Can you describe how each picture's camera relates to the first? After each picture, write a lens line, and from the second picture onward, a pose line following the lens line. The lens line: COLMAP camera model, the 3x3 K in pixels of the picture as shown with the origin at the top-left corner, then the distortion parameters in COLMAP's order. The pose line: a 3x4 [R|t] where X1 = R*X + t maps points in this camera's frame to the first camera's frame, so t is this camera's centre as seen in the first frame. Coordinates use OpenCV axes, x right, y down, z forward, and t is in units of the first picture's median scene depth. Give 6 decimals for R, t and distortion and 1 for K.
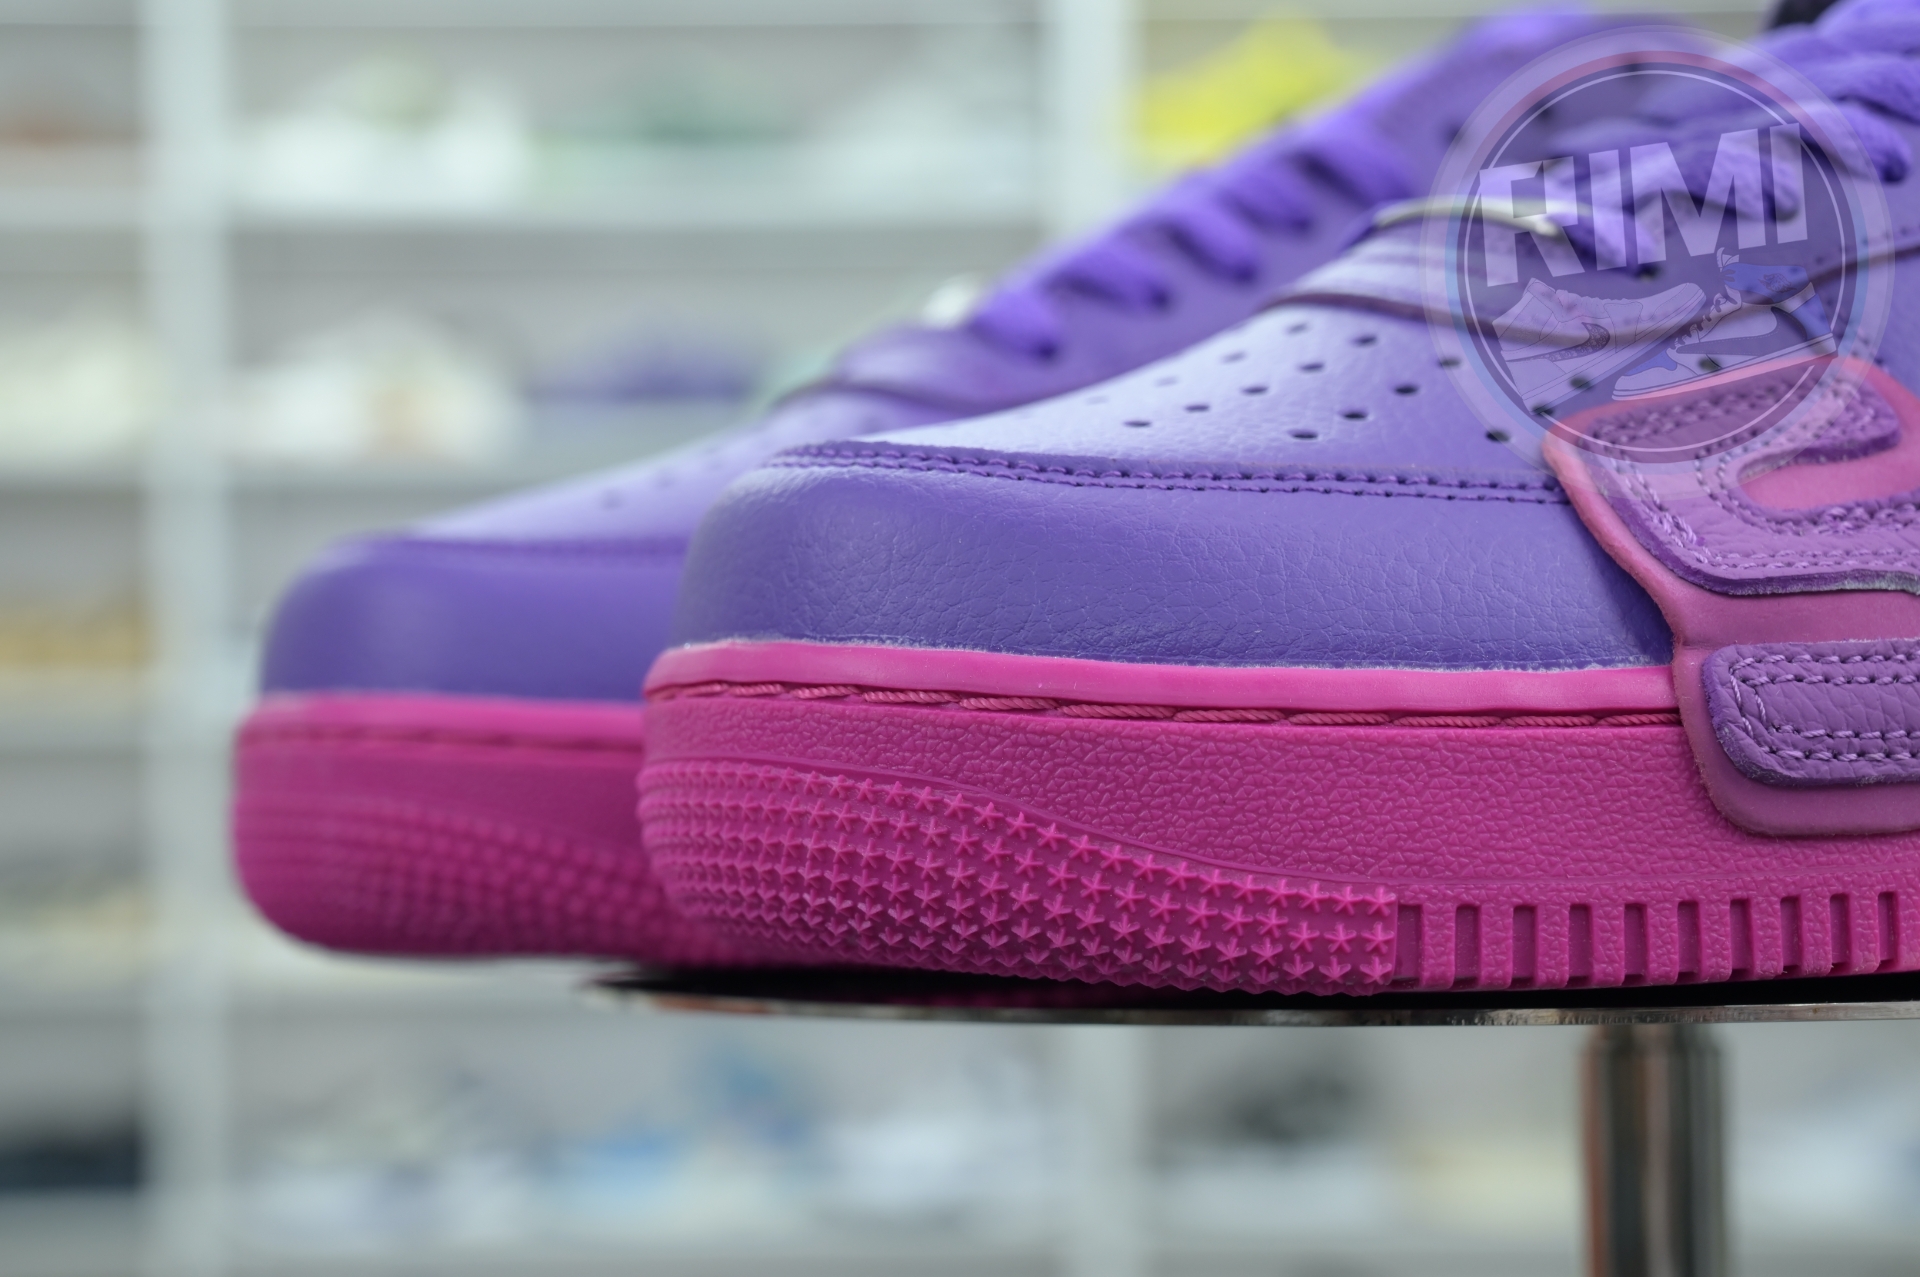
lens RADIAL K [[3926.3, 0, 960.0], [0, 3926.3, 638.5], [0, 0, 1]] dist [0.000567, 0.010106]
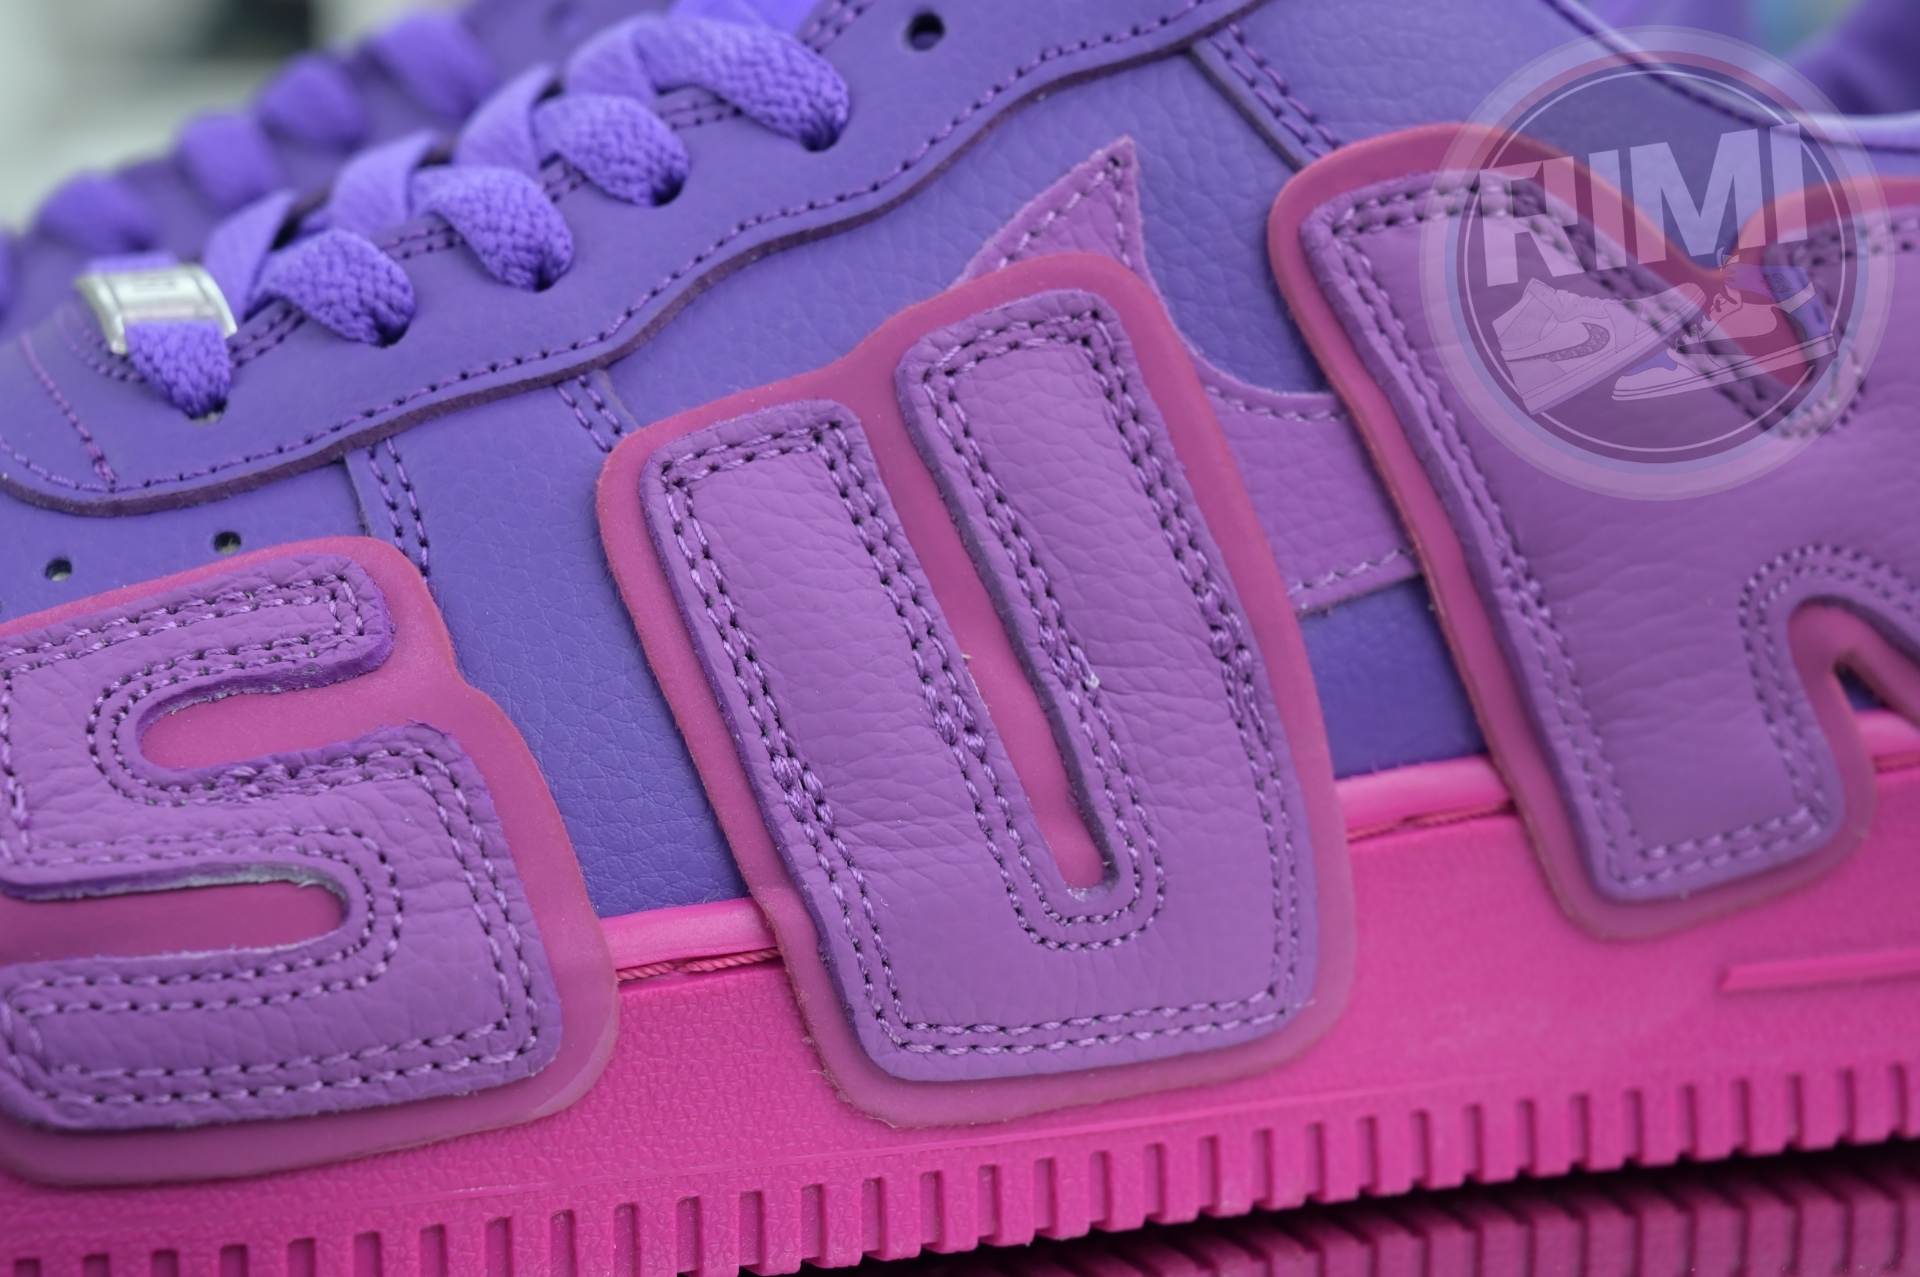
lens RADIAL K [[3926.3, 0, 960.0], [0, 3926.3, 638.5], [0, 0, 1]] dist [0.000567, 0.010106]
pose [[0.977996, 0.035646, -0.205557, 0.558675], [0.000144, 0.985180, 0.171526, -0.208821], [0.208625, -0.167781, 0.963496, 0.244055]]
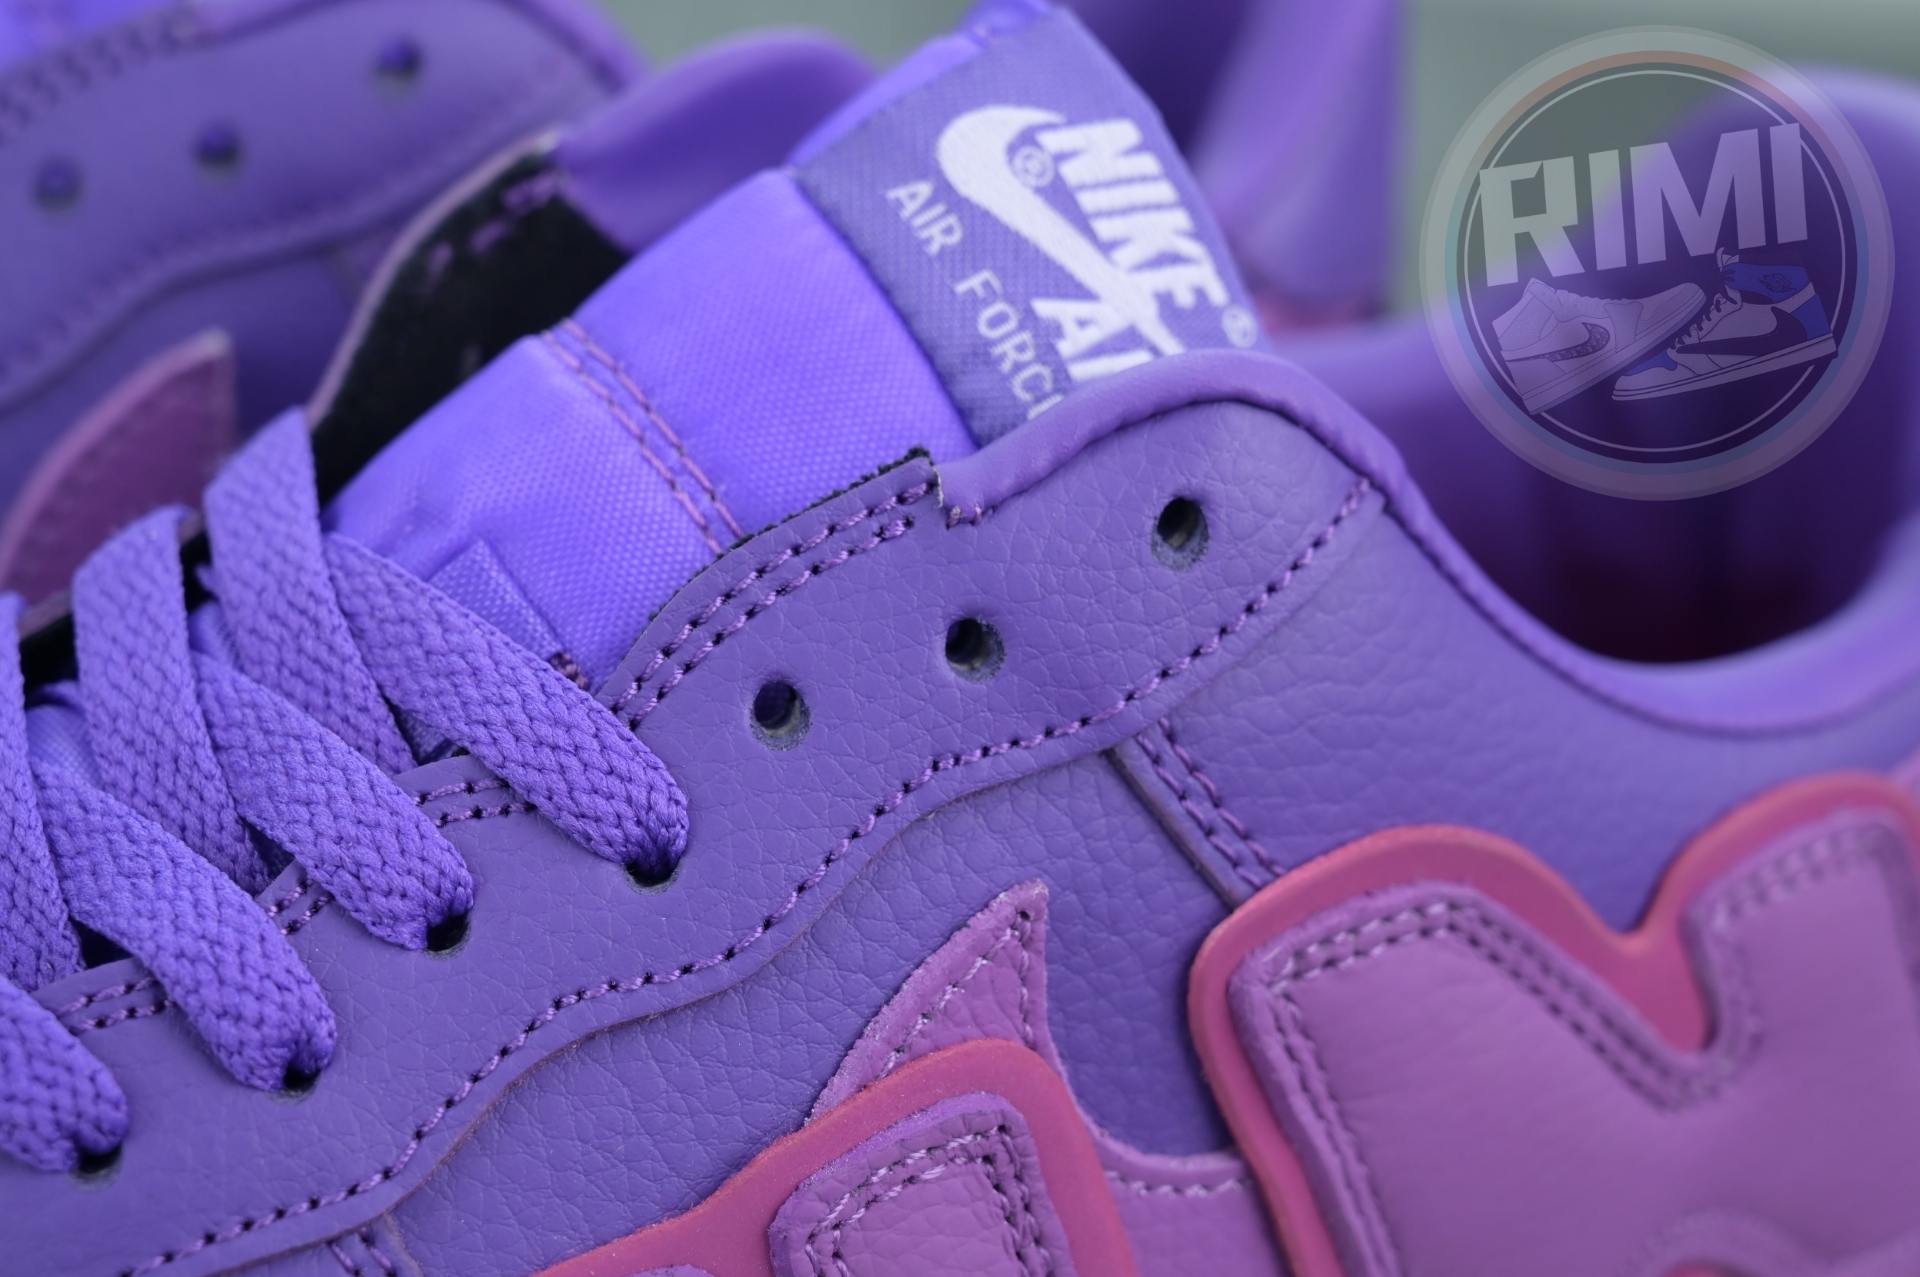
lens RADIAL K [[3926.3, 0, 960.0], [0, 3926.3, 638.5], [0, 0, 1]] dist [0.000567, 0.010106]
pose [[0.986106, 0.089582, 0.139894, 0.280434], [-0.145821, 0.870178, 0.470665, -0.552052], [-0.079570, -0.484525, 0.871151, 0.543986]]
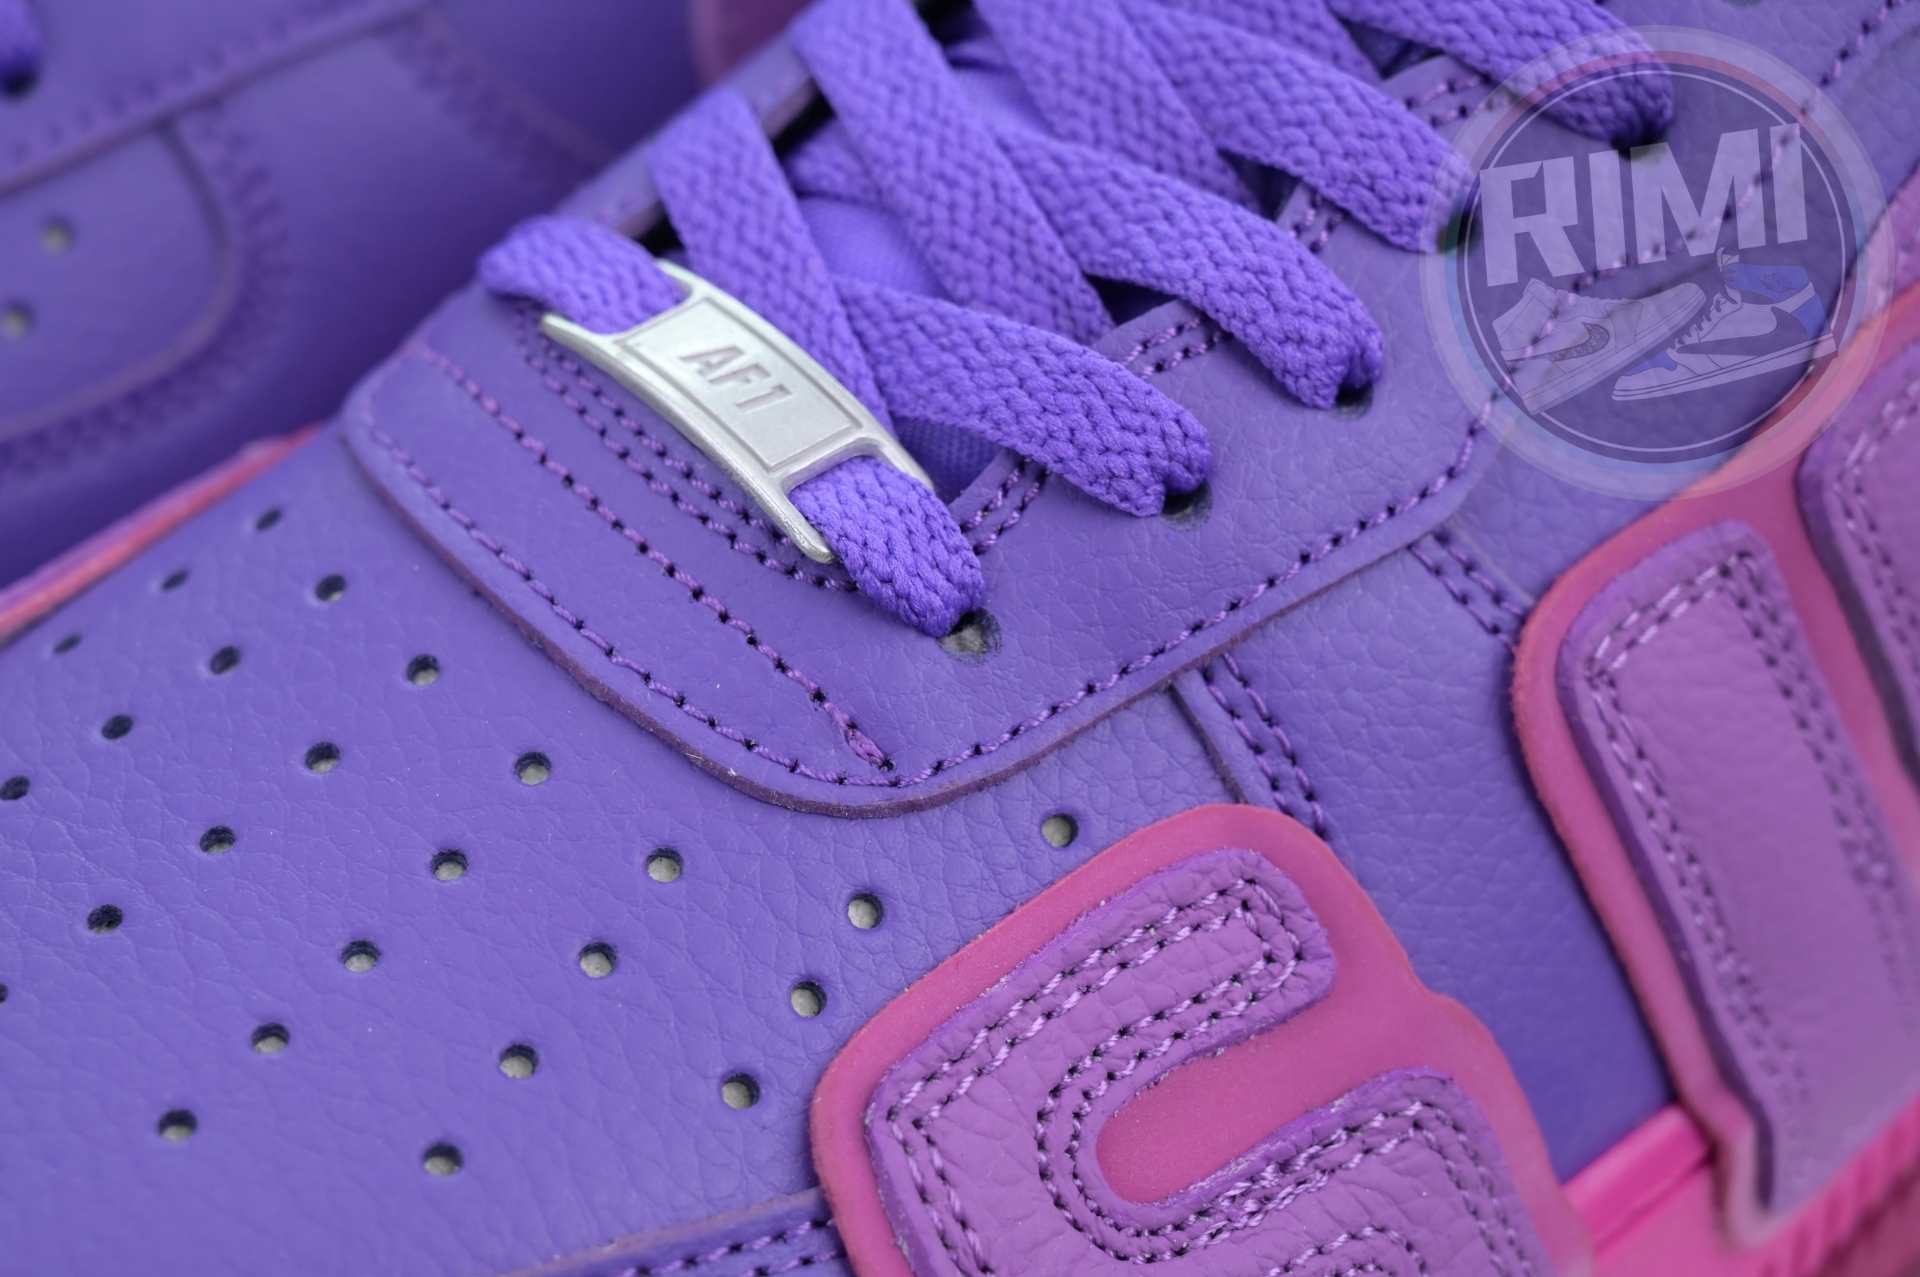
lens RADIAL K [[3926.3, 0, 960.0], [0, 3926.3, 638.5], [0, 0, 1]] dist [0.000567, 0.010106]
pose [[0.976598, -0.079757, 0.199739, 0.051410], [-0.059608, 0.791947, 0.607673, -0.529847], [-0.206649, -0.605358, 0.768660, 0.566325]]
